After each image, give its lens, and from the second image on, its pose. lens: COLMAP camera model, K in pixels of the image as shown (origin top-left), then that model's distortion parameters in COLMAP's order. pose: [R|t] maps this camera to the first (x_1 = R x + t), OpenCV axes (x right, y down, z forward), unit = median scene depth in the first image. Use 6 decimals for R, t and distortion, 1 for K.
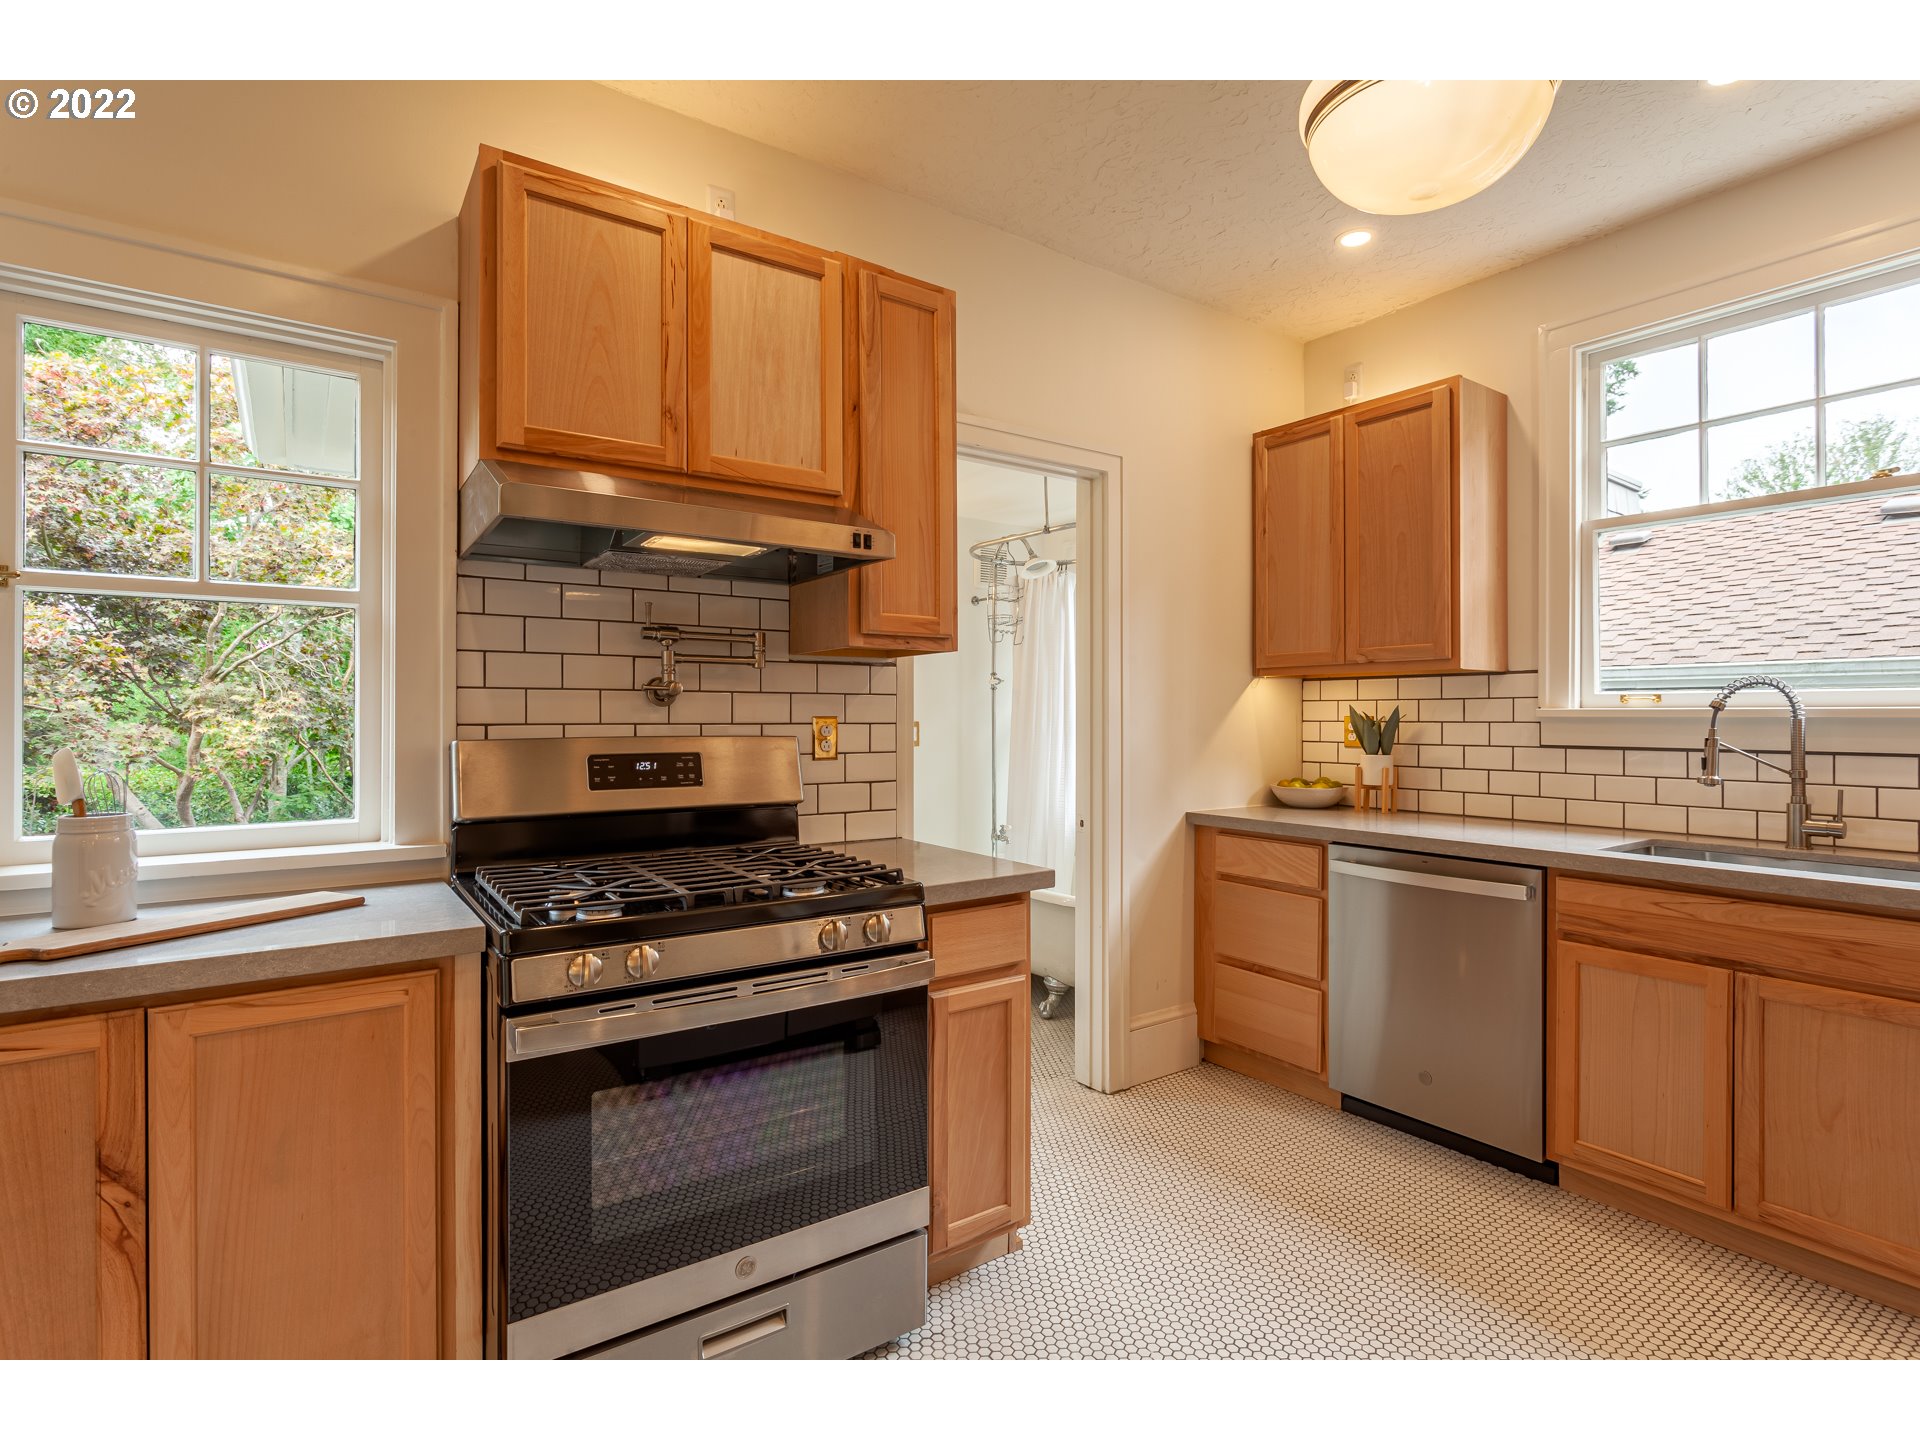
lens RADIAL K [[915.0, 0, 976.5], [0, 915.0, 718.8], [0, 0, 1]] dist [-0.001766, 0.001606]
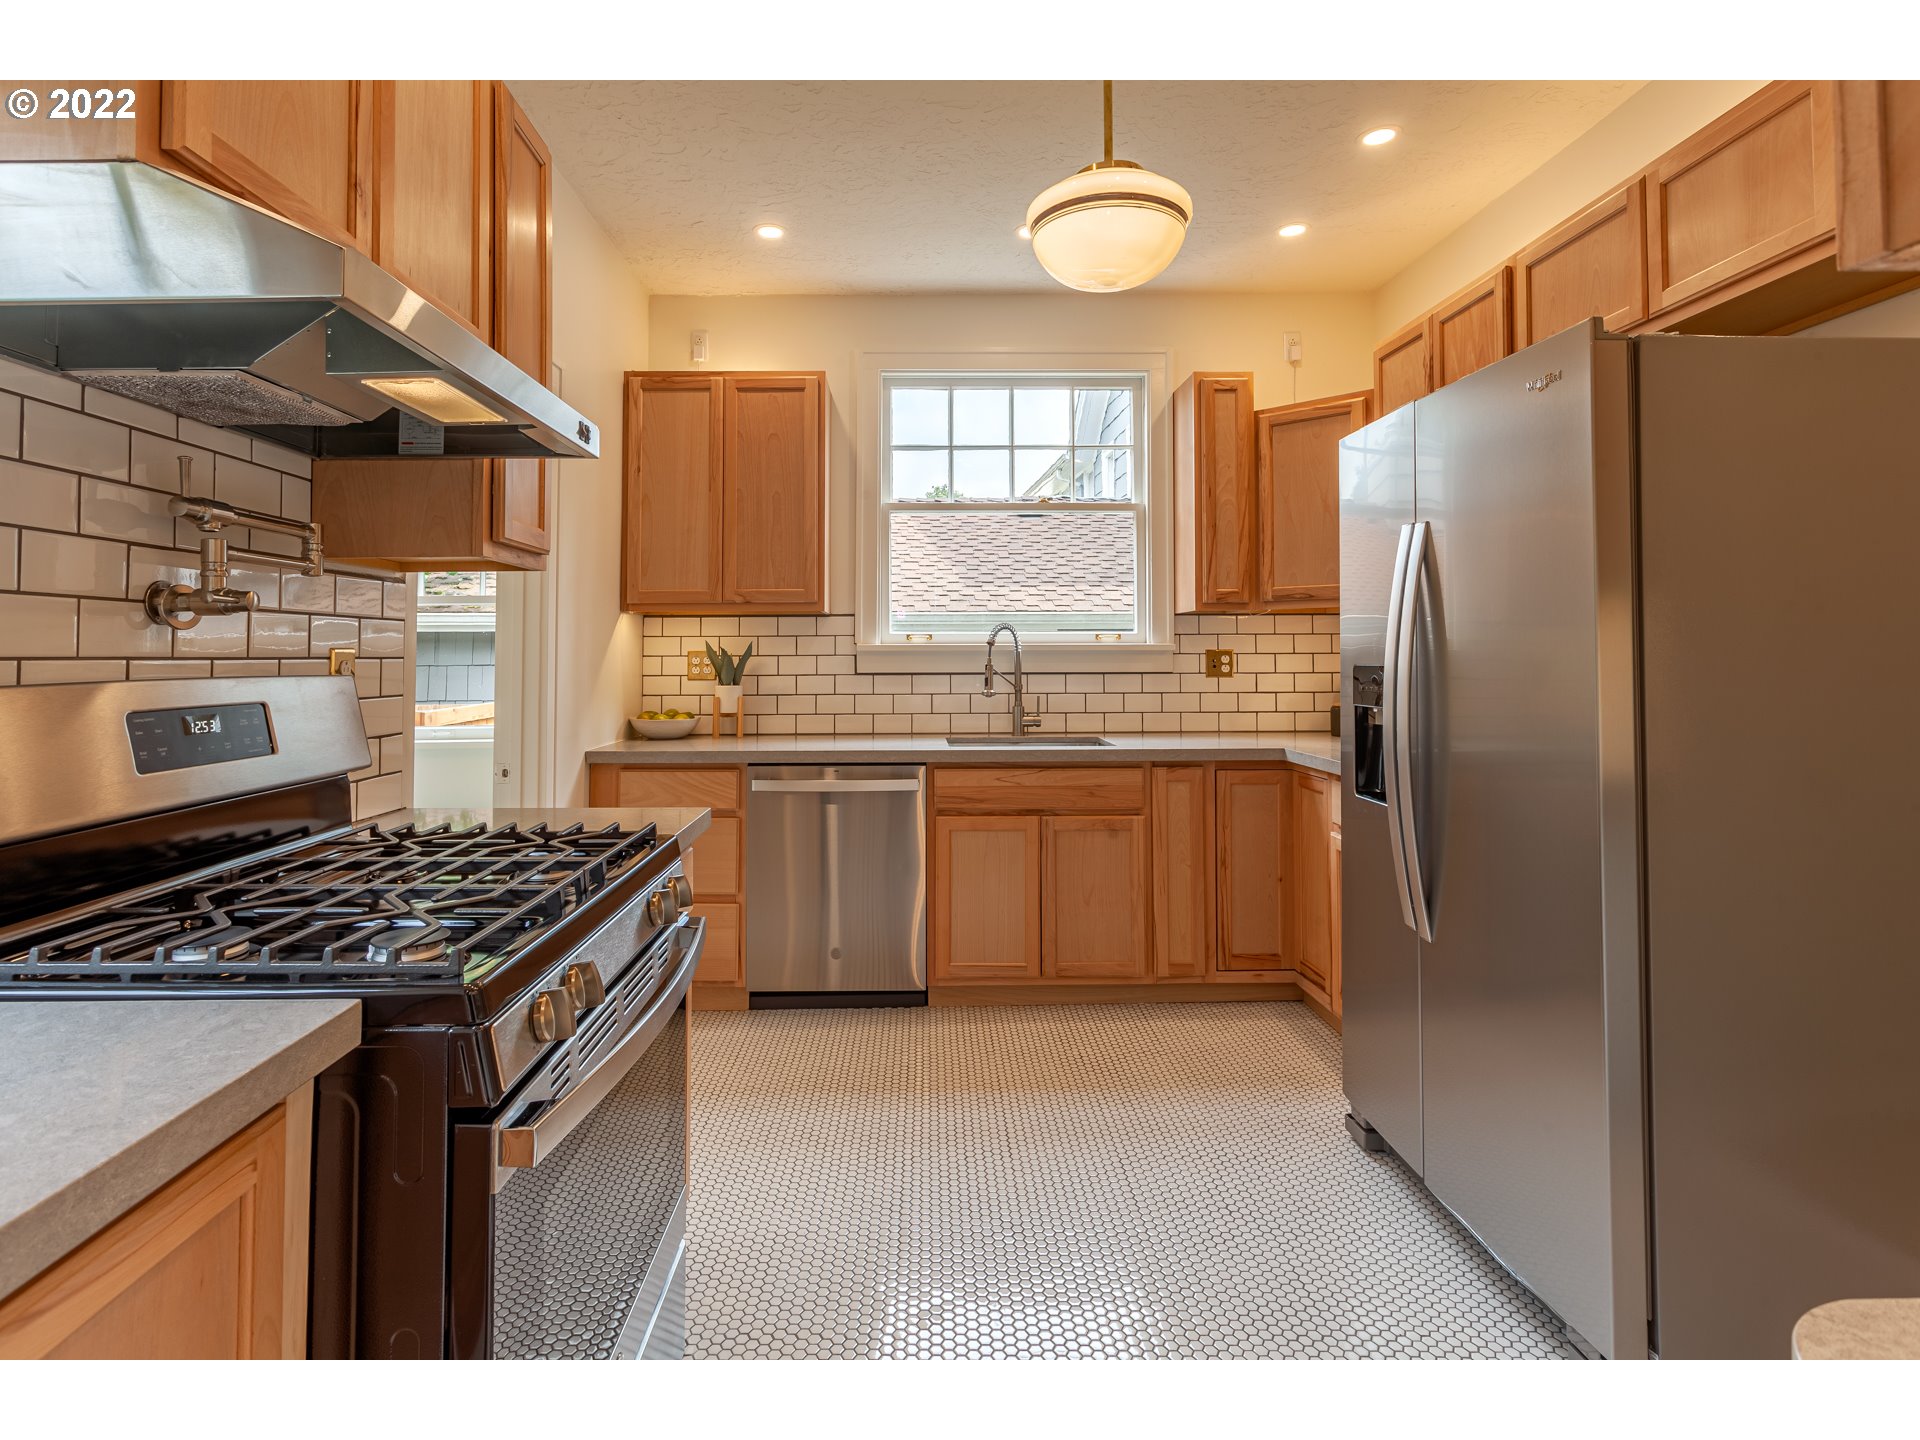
lens RADIAL K [[915.0, 0, 896.7], [0, 915.0, 638.6], [0, 0, 1]] dist [-0.001766, 0.001606]
pose [[0.614256, 0.010598, 0.789036, -0.335697], [0.006552, 0.999807, -0.018529, 0.004462], [-0.789080, 0.016551, 0.614068, 0.160375]]
